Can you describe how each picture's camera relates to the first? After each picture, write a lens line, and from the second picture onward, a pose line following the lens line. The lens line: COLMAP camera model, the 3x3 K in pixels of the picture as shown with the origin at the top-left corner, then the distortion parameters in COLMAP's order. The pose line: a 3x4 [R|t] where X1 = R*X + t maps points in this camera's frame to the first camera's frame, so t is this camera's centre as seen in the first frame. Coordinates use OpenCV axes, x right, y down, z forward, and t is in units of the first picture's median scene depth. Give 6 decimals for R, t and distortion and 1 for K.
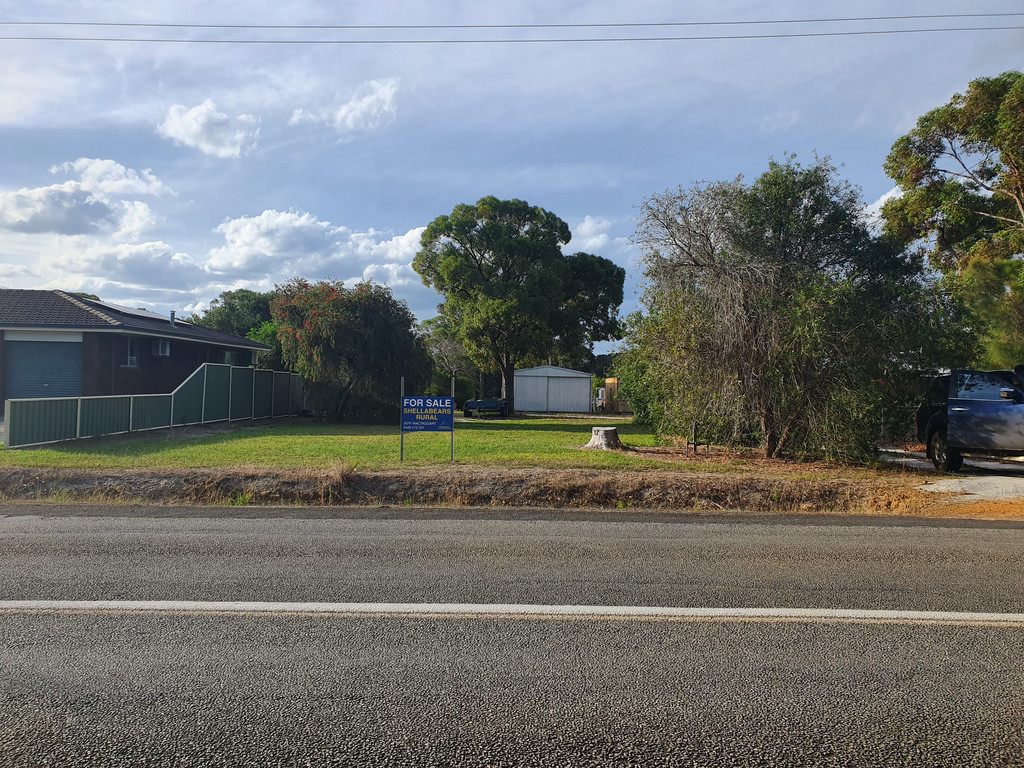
lens RADIAL K [[787.0, 0, 517.9], [0, 787.0, 367.1], [0, 0, 1]] dist [0.104495, -0.128438]
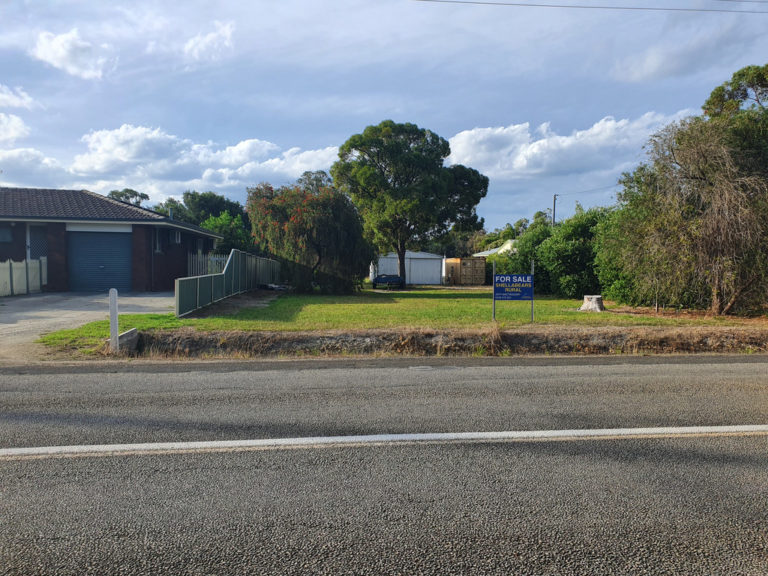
lens RADIAL K [[600.4, 0, 384.0], [0, 600.4, 288.0], [0, 0, 1]] dist [0.035023, -0.013206]
pose [[0.990177, -0.011596, 0.139337, -0.180708], [0.002895, 0.998042, 0.062482, -0.001664], [-0.139789, -0.061465, 0.988272, 0.005253]]
